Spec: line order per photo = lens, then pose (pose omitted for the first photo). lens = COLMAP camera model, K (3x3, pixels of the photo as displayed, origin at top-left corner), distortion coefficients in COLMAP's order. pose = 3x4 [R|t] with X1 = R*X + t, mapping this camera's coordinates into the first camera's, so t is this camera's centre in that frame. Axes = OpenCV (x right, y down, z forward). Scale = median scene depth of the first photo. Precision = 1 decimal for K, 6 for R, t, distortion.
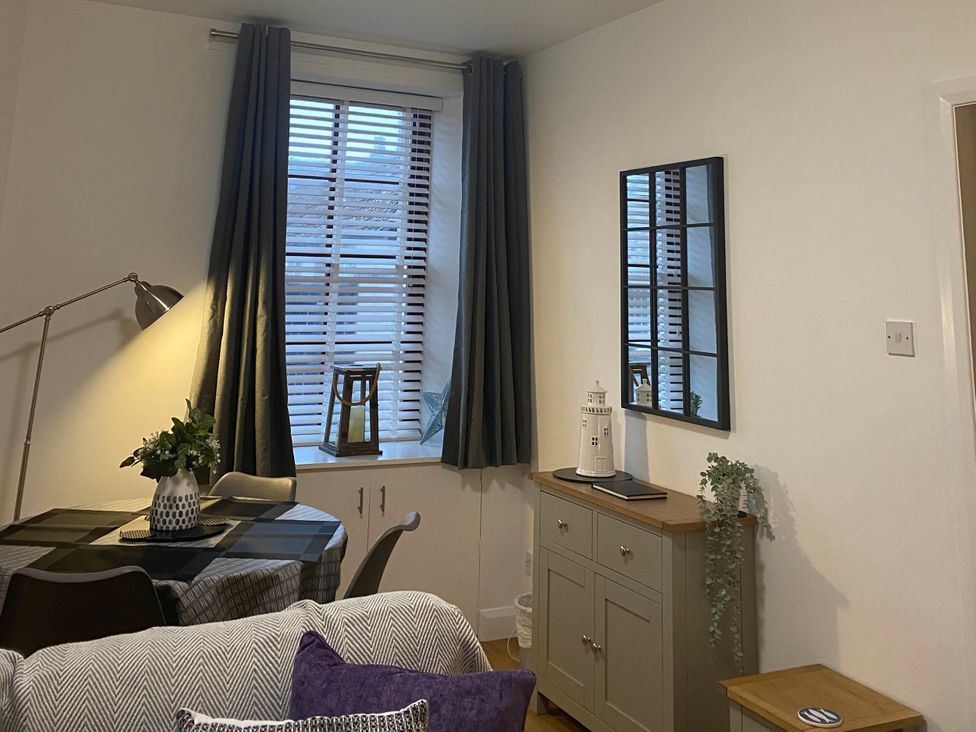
lens RADIAL K [[996.2, 0, 488.0], [0, 996.2, 366.0], [0, 0, 1]] dist [0.037907, -0.001569]
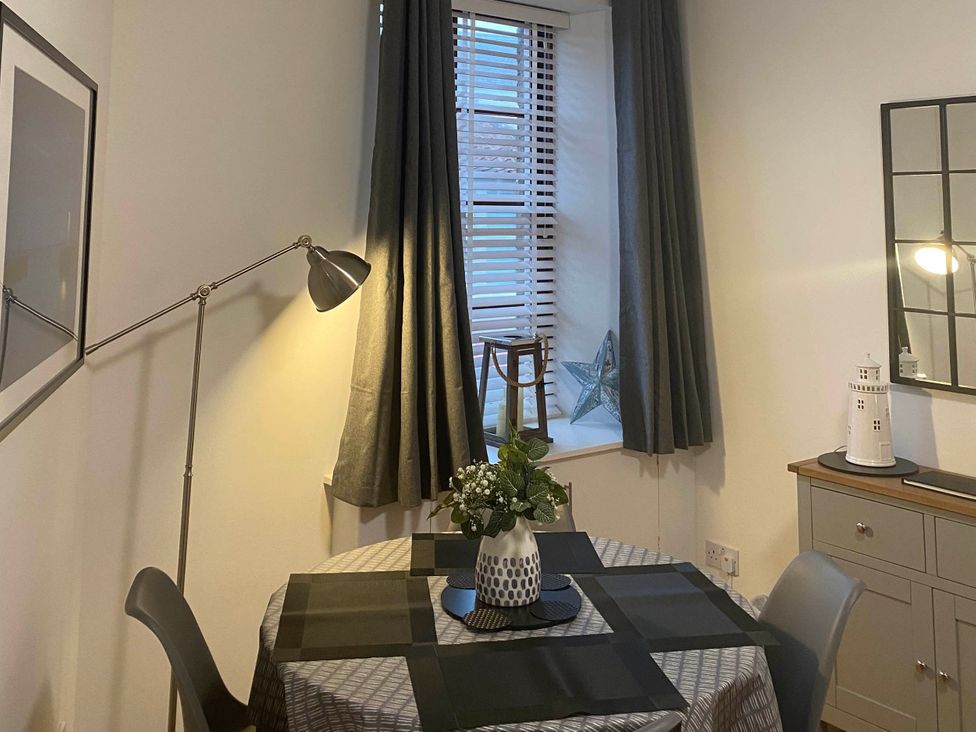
lens RADIAL K [[944.2, 0, 488.2], [0, 944.2, 345.8], [0, 0, 1]] dist [0.012604, 0.011652]
pose [[0.975520, -0.042321, 0.215802, -0.379597], [0.029044, 0.997506, 0.064333, -0.052661], [-0.217986, -0.056490, 0.974316, 0.281468]]
